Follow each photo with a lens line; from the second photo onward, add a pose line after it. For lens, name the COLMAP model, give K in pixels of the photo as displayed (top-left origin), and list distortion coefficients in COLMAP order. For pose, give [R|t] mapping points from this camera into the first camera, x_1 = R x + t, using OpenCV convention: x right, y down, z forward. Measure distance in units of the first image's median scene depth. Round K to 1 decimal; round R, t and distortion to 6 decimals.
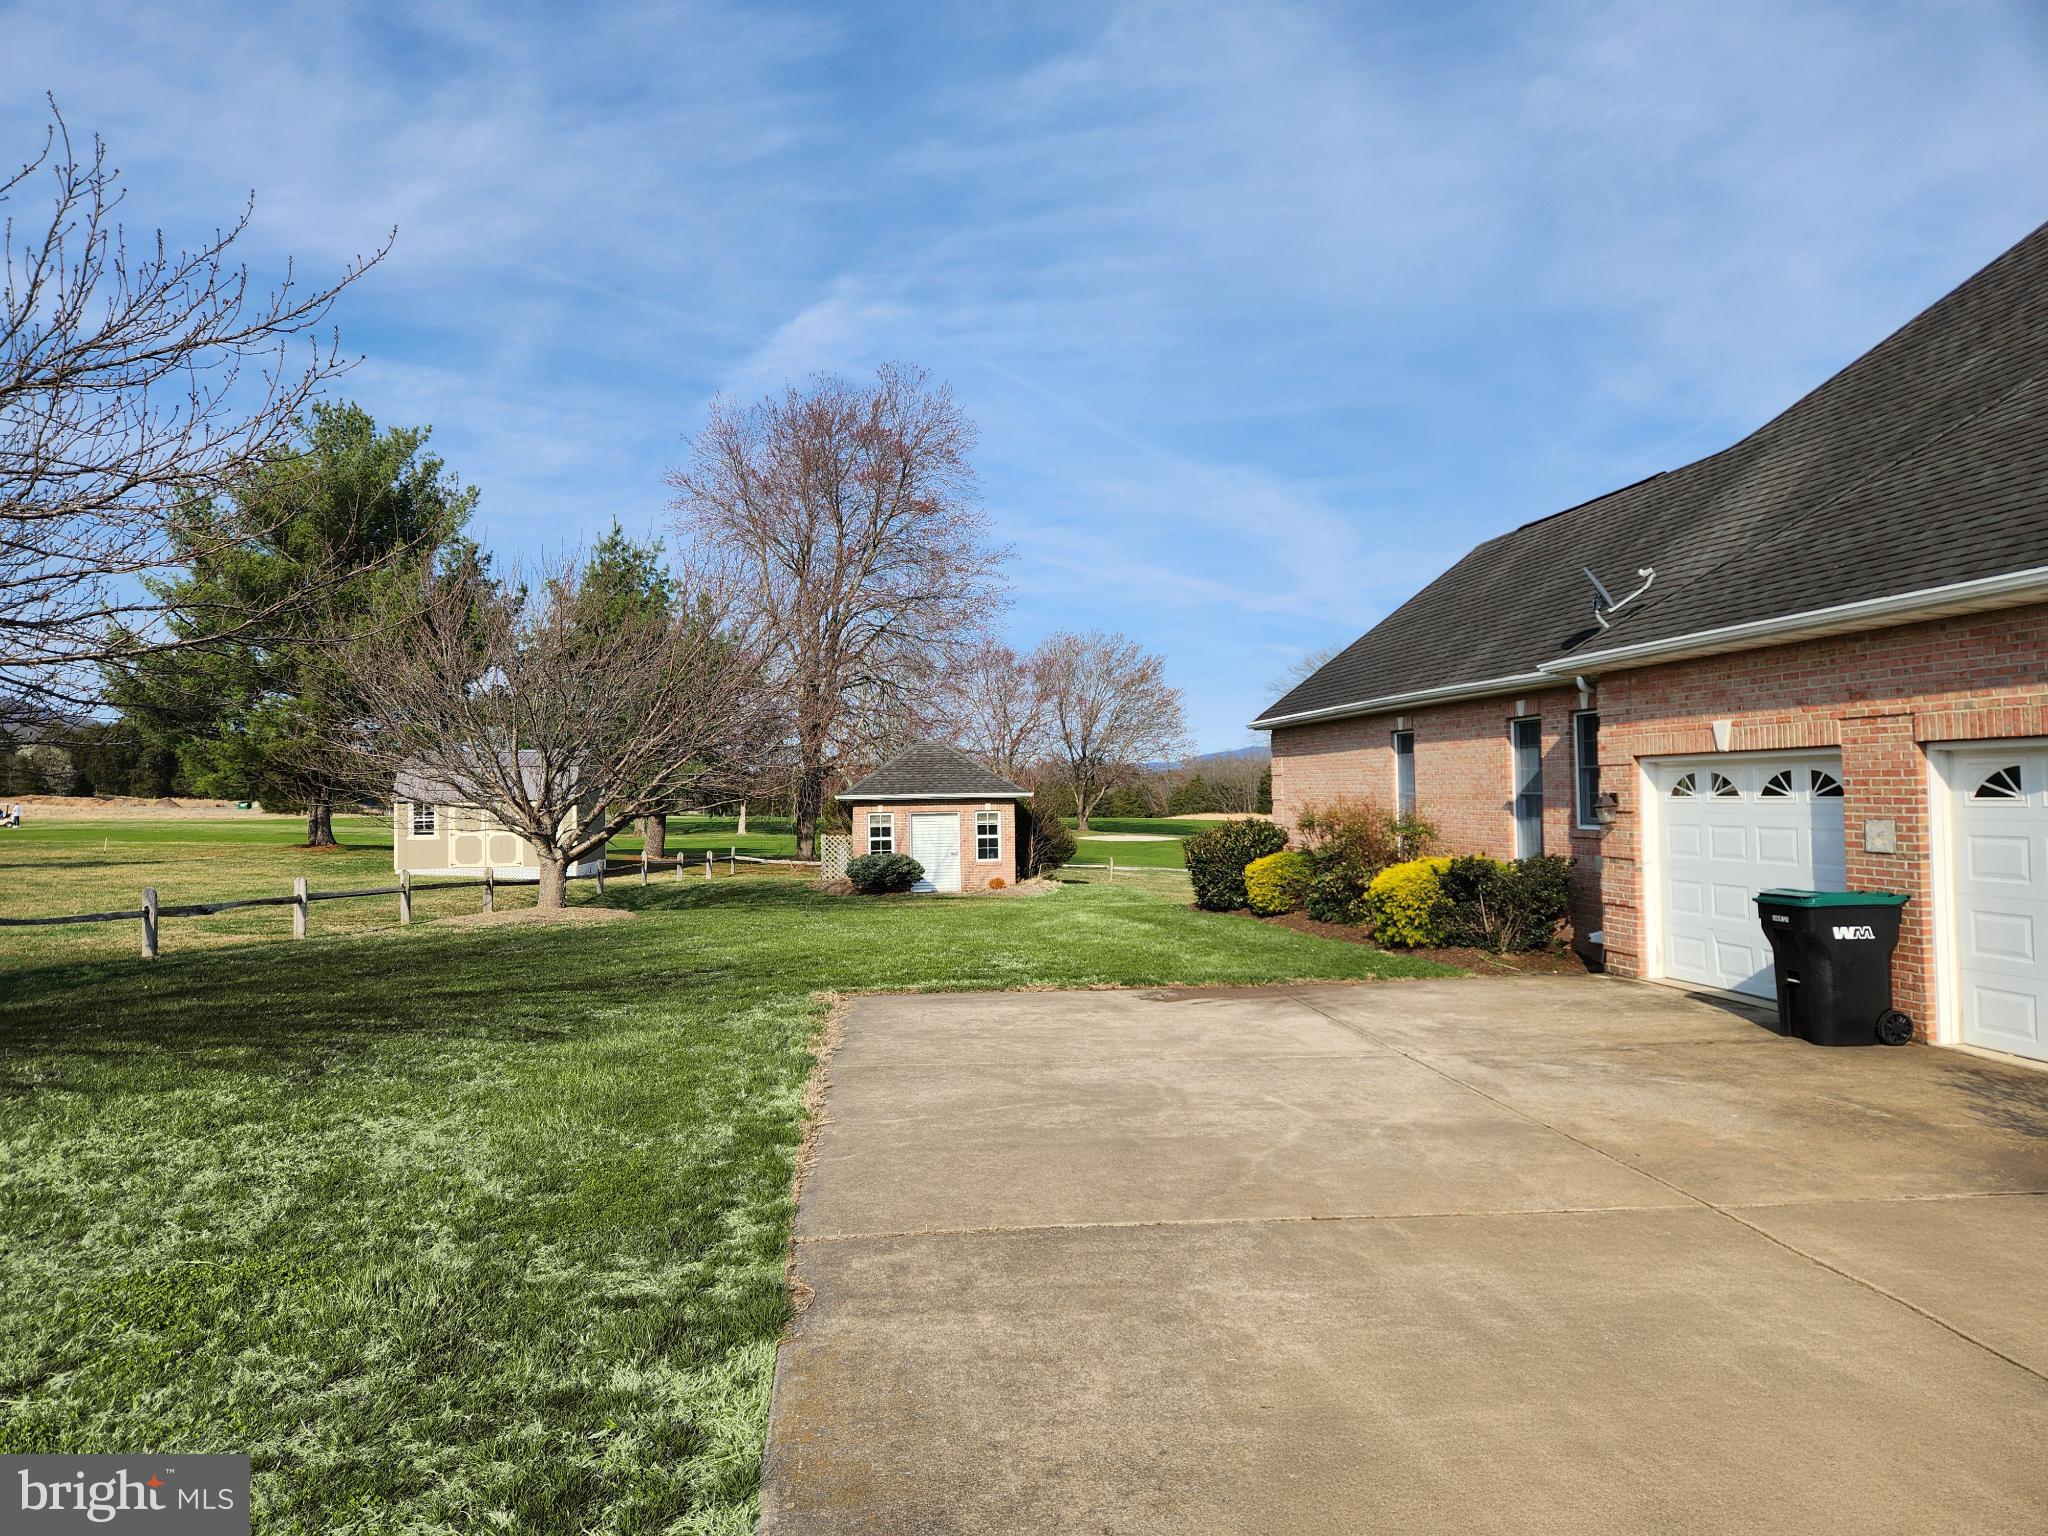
lens RADIAL K [[1430.4, 0, 1024.0], [0, 1430.4, 768.0], [0, 0, 1]] dist [0.009521, -0.003548]
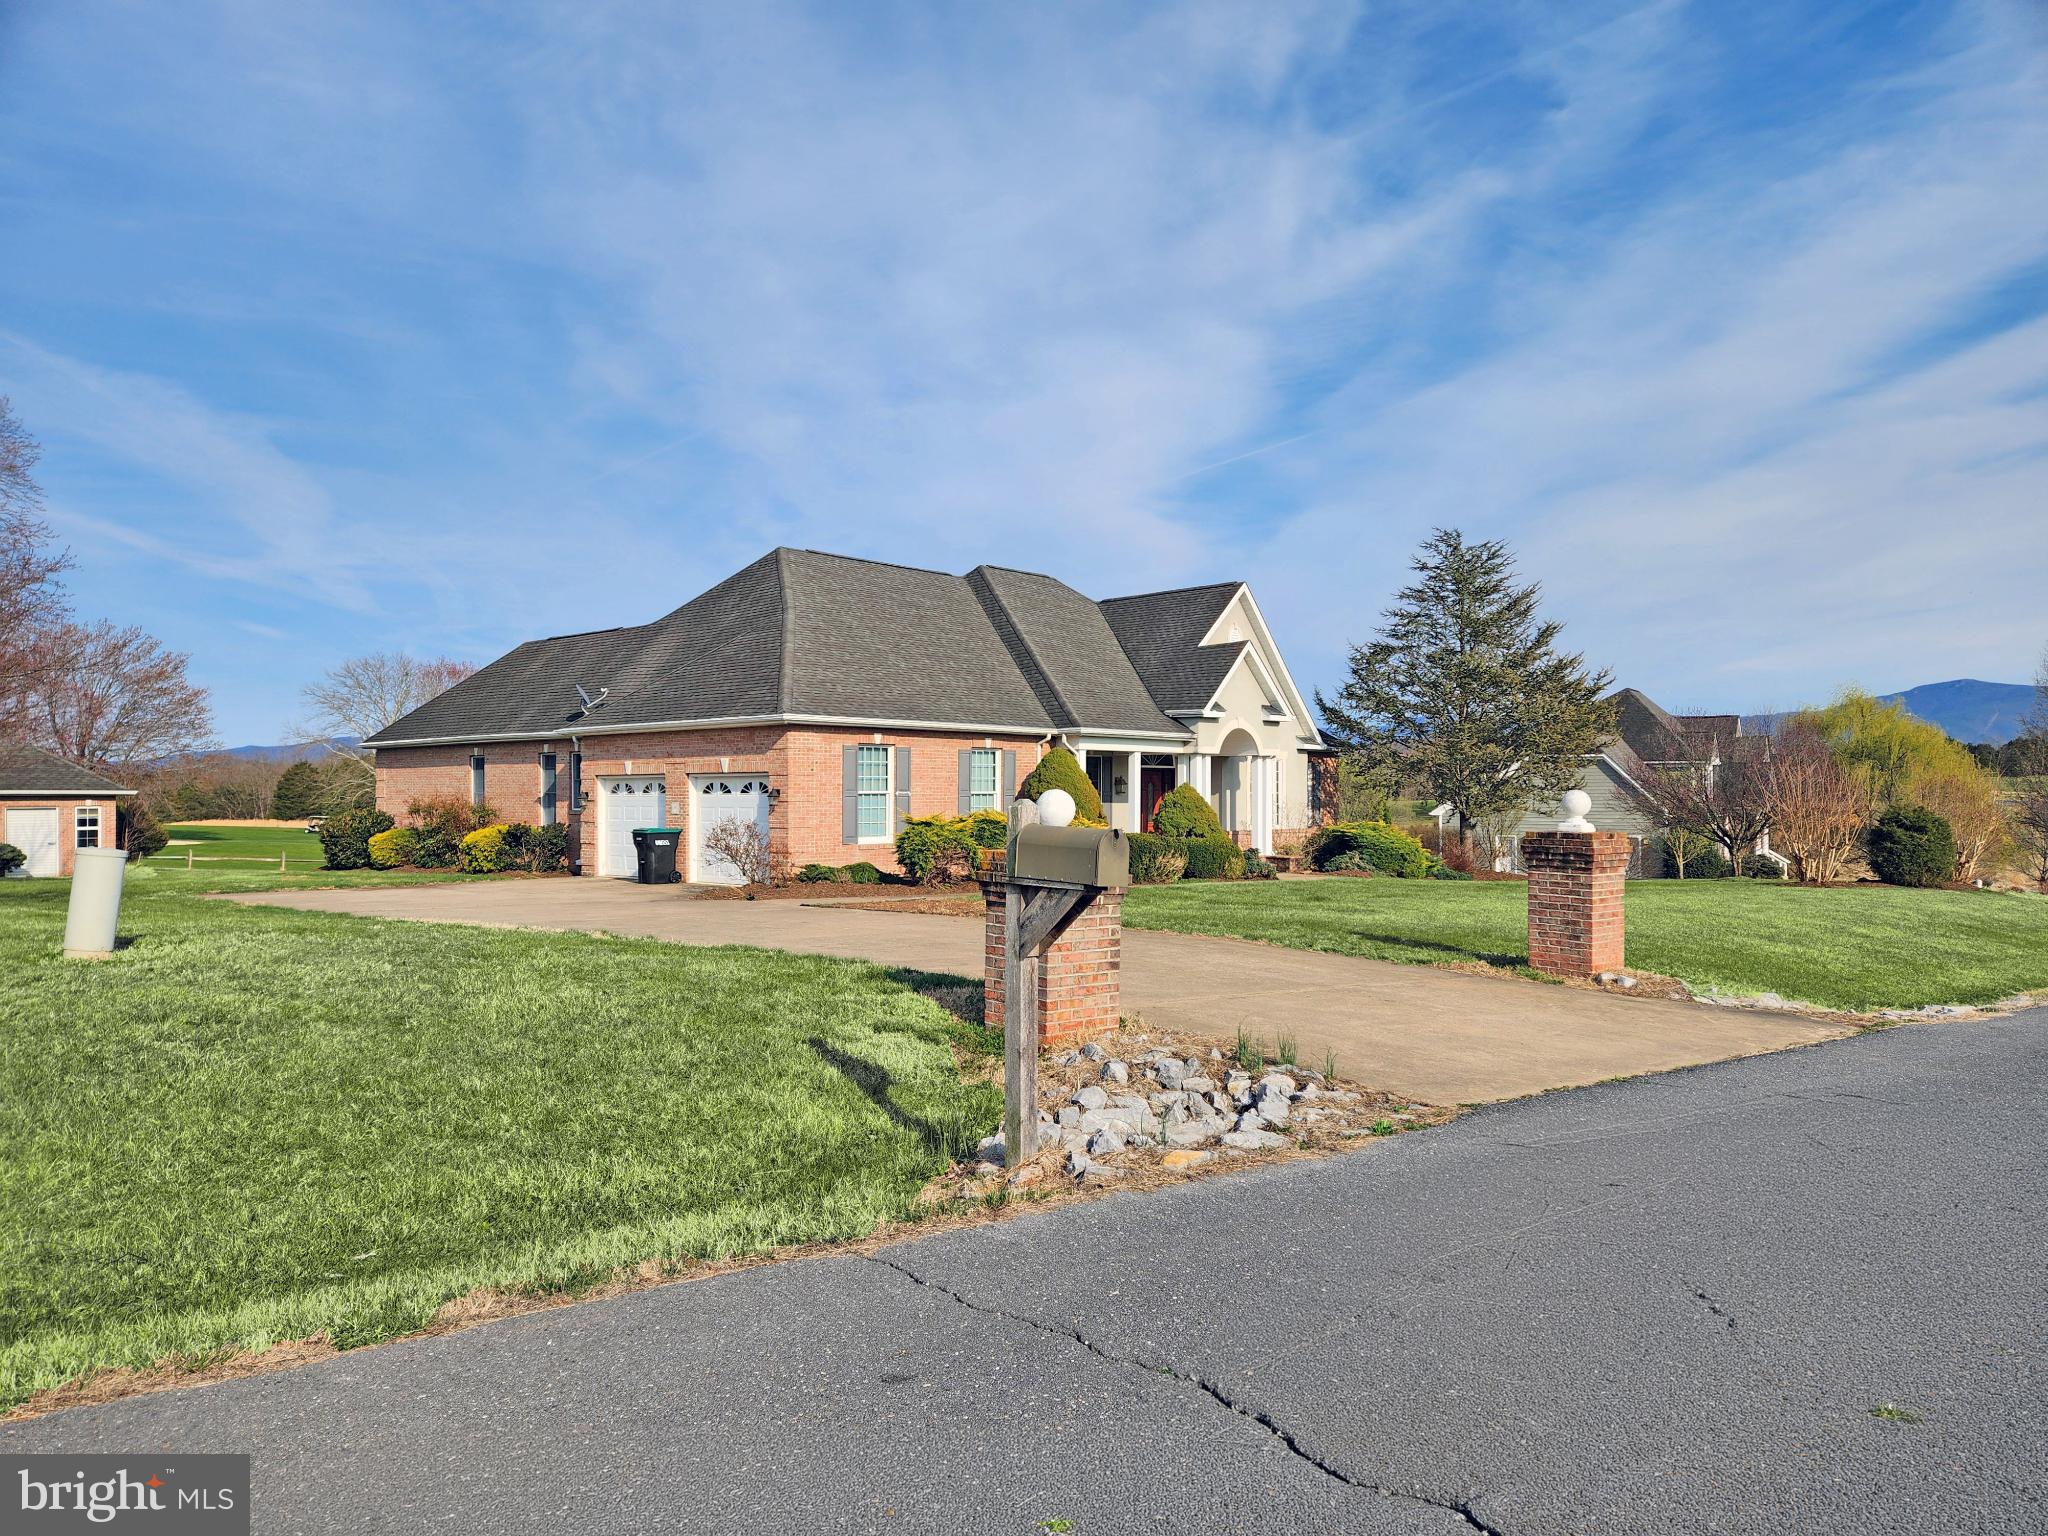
lens RADIAL K [[1430.4, 0, 1024.0], [0, 1430.4, 768.0], [0, 0, 1]] dist [0.009521, -0.003548]
pose [[0.795089, 0.024097, 0.606013, -0.322985], [-0.020533, 0.999707, -0.012813, -0.004111], [-0.606144, -0.002256, 0.795351, -0.965163]]
